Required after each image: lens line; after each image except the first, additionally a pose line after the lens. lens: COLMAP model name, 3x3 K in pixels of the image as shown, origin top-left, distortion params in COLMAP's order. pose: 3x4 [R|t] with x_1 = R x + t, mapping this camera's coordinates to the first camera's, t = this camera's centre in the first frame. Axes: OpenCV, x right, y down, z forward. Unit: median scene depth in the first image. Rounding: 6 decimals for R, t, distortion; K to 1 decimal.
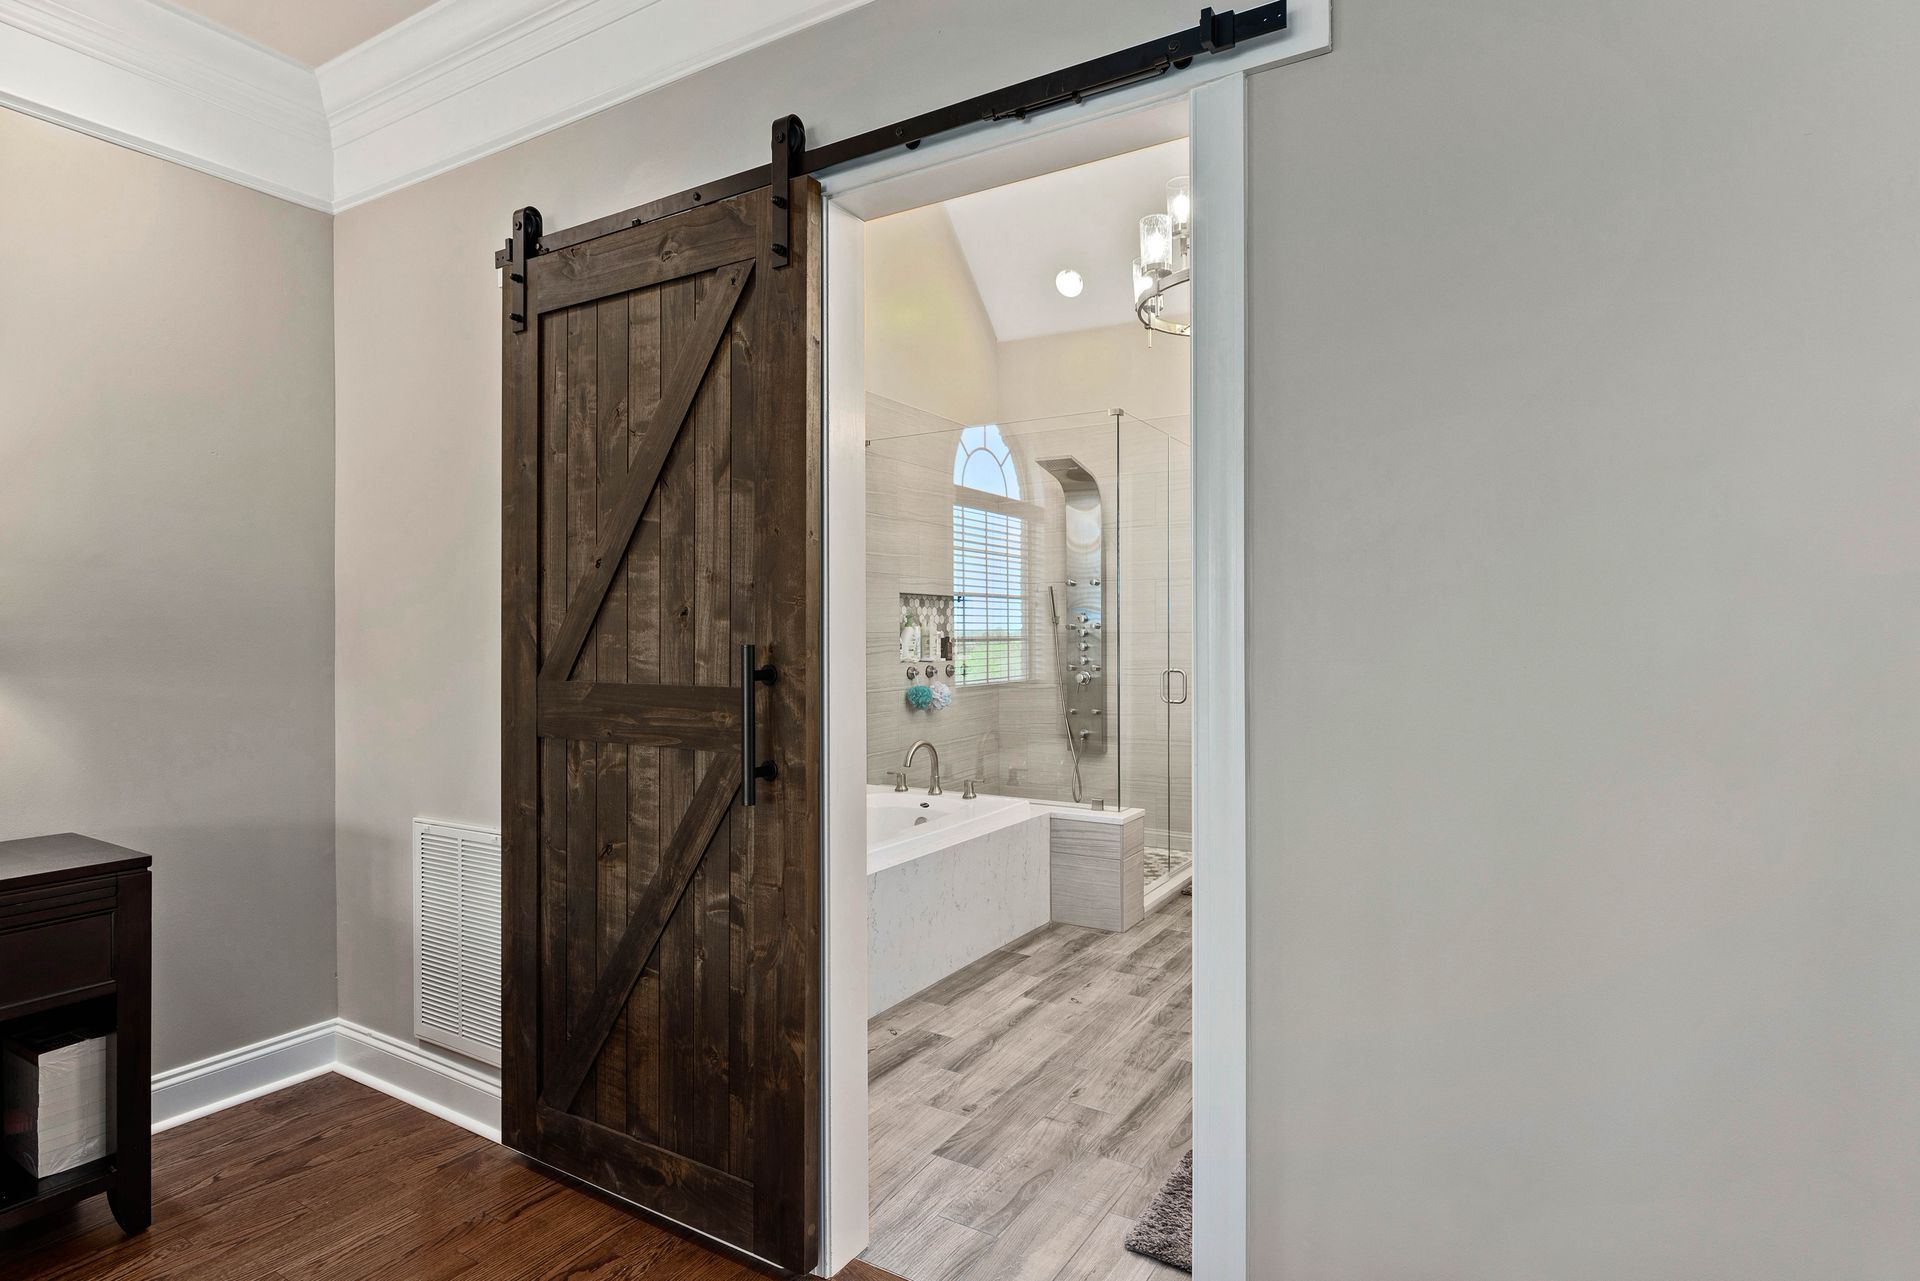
lens RADIAL K [[994.7, 0, 967.4], [0, 994.7, 646.1], [0, 0, 1]] dist [0.007198, 0.000170]
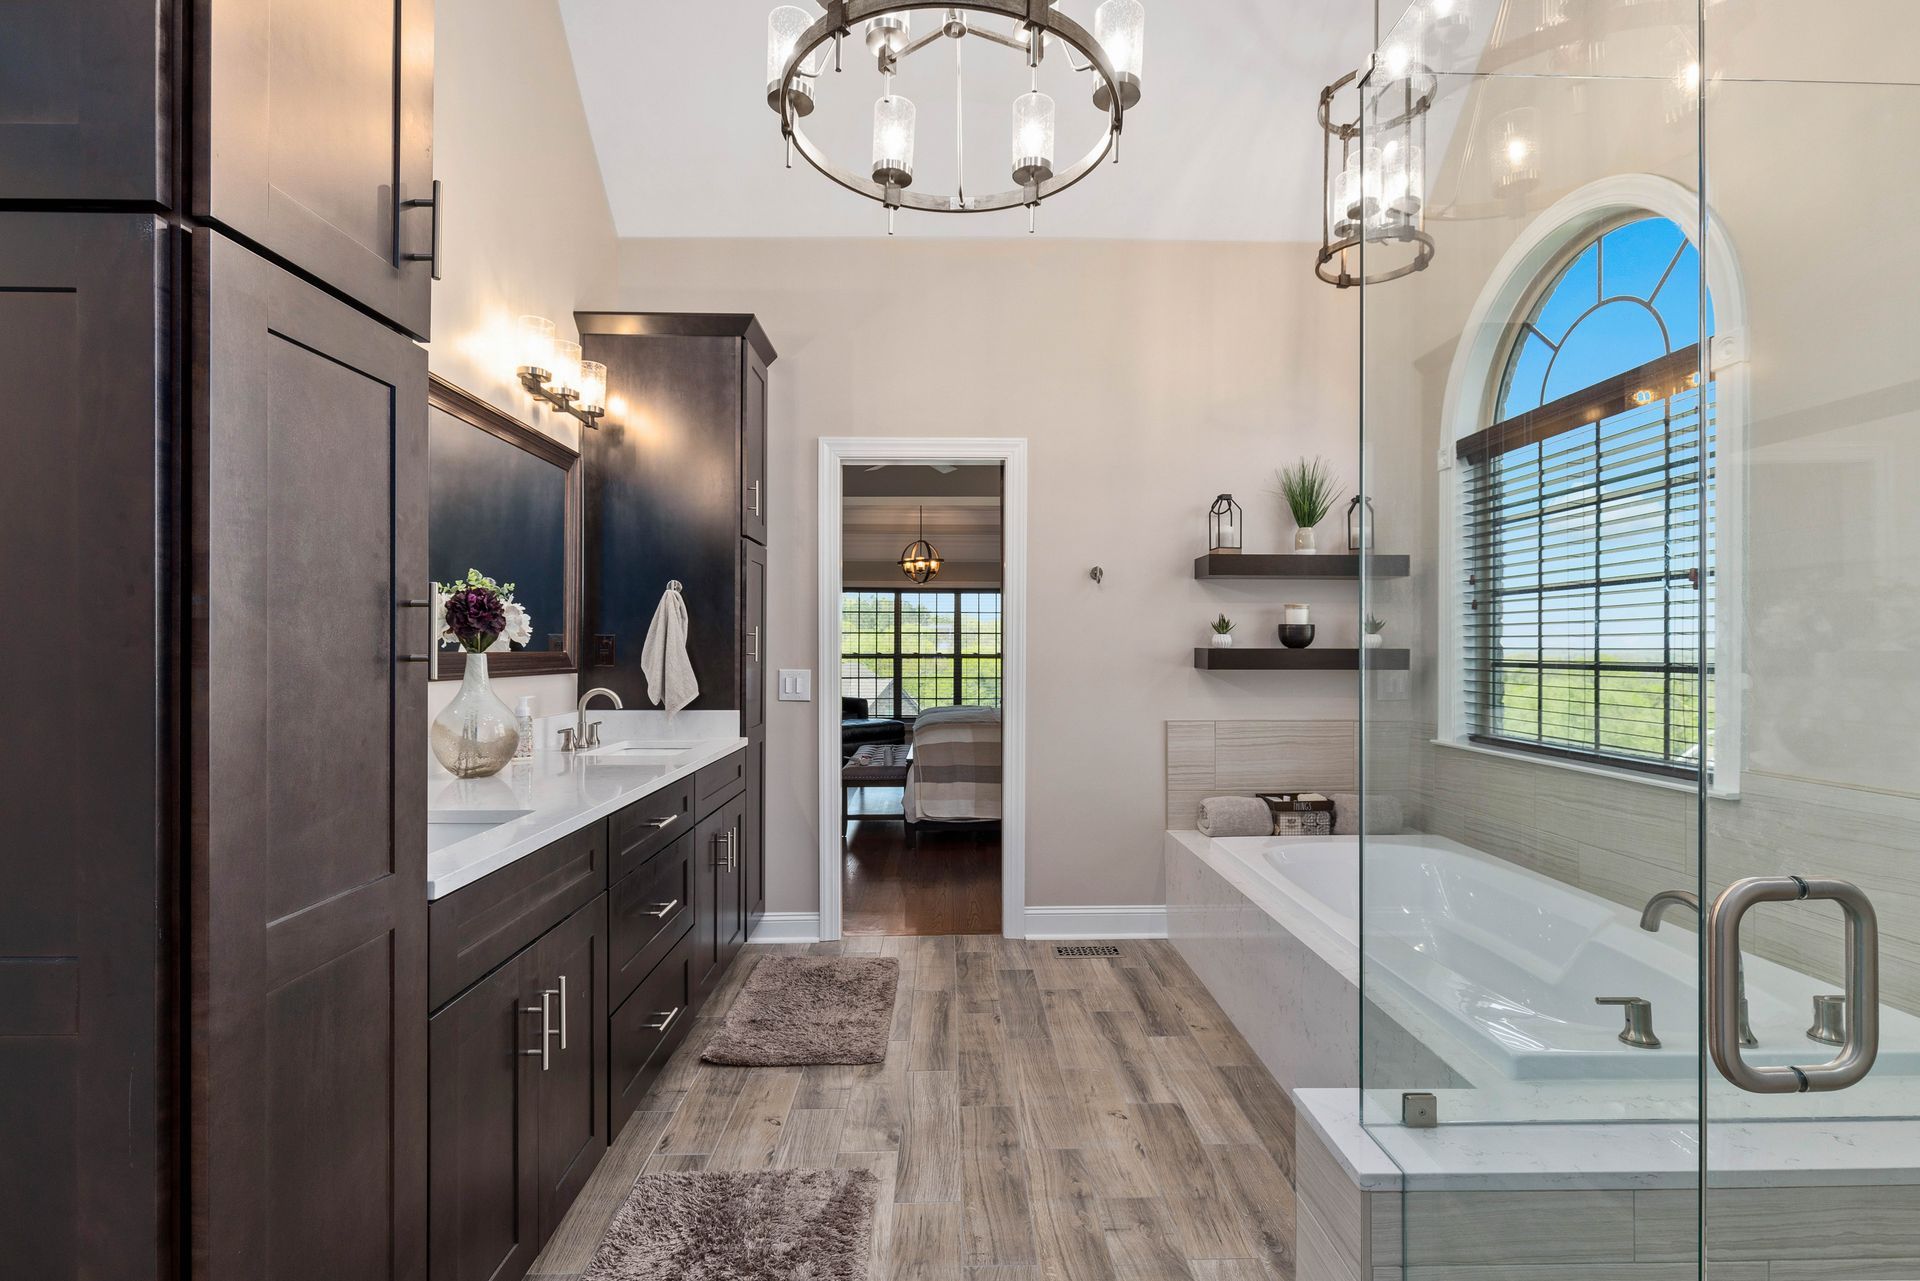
lens RADIAL K [[870.7, 0, 960.0], [0, 870.7, 651.5], [0, 0, 1]] dist [0.006230, -0.003067]
pose [[-0.846391, 0.005436, -0.532535, 0.623973], [-0.004082, 0.999852, 0.016695, -0.027076], [0.532547, 0.016305, -0.846243, 1.619881]]
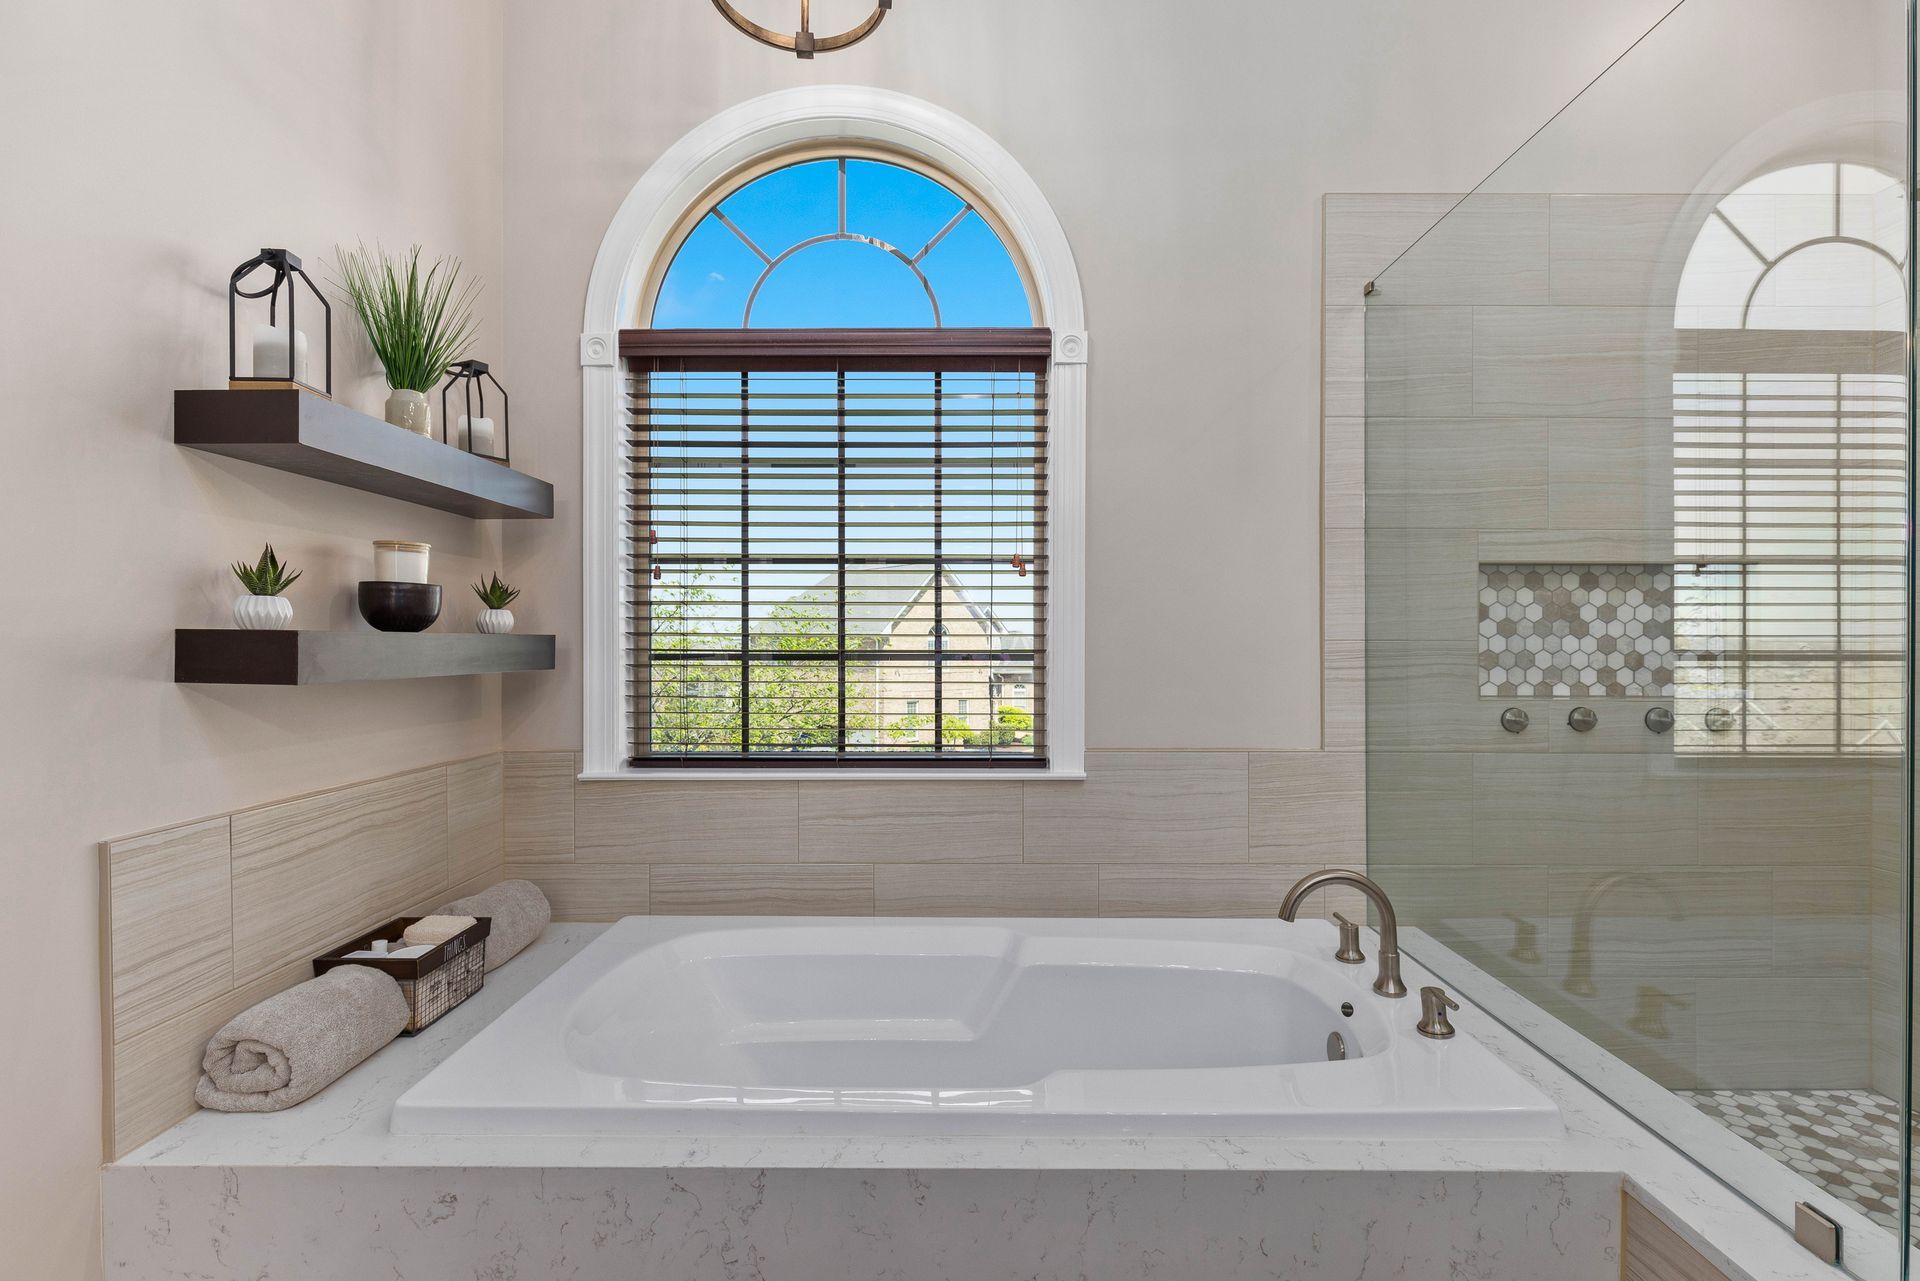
lens RADIAL K [[870.7, 0, 973.0], [0, 870.7, 637.1], [0, 0, 1]] dist [0.006230, -0.003067]
pose [[0.516988, 0.005104, -0.855977, 0.305961], [-0.016233, 0.999861, -0.003842, -0.014640], [0.855839, 0.015881, 0.516999, 0.894710]]
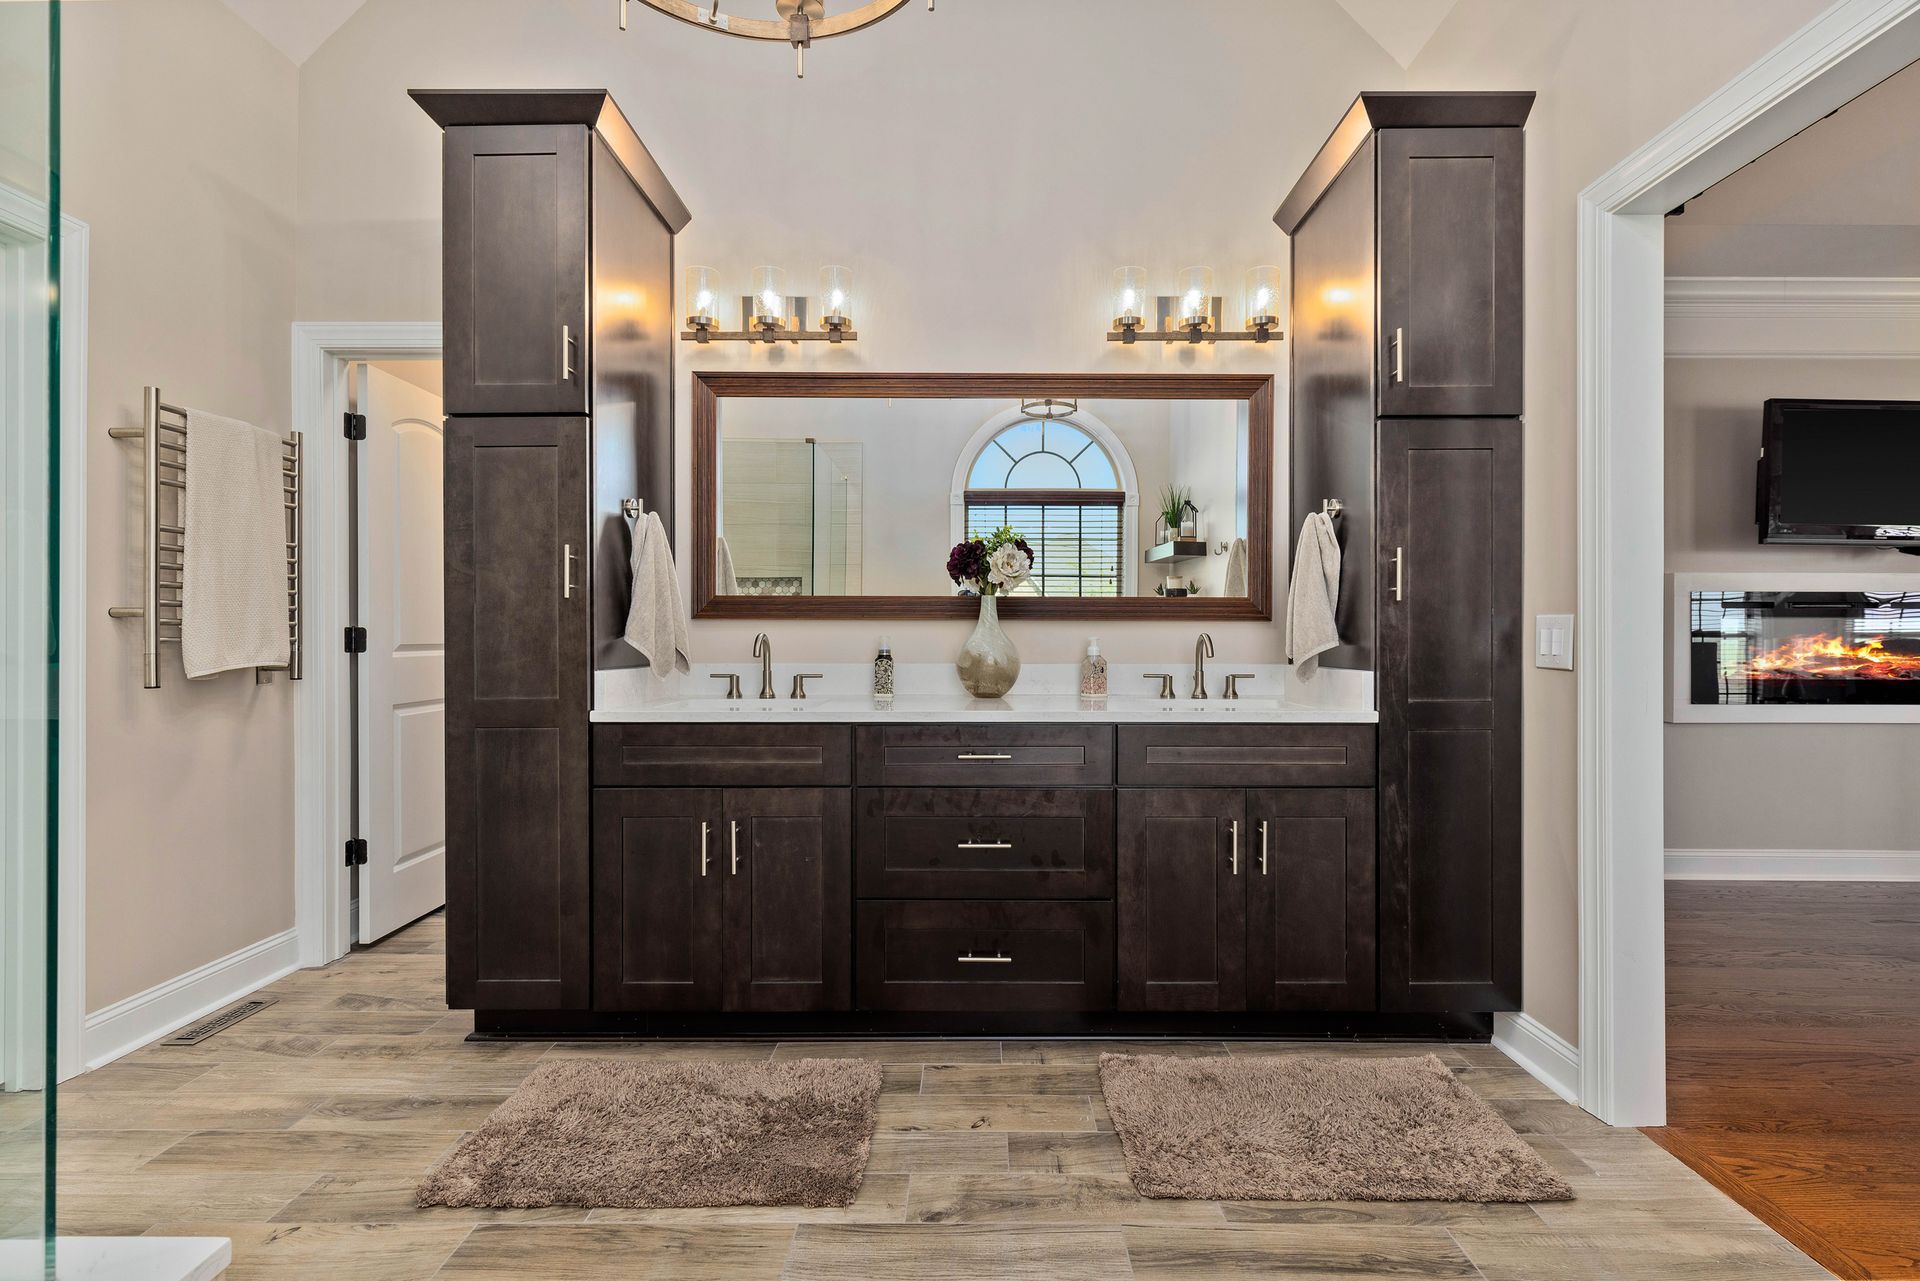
lens RADIAL K [[870.7, 0, 975.6], [0, 870.7, 640.4], [0, 0, 1]] dist [0.006230, -0.003067]
pose [[-0.515866, 0.000242, 0.856669, -0.173400], [0.013046, 0.999886, 0.007574, 0.028023], [-0.856570, 0.015084, -0.515810, 1.242602]]
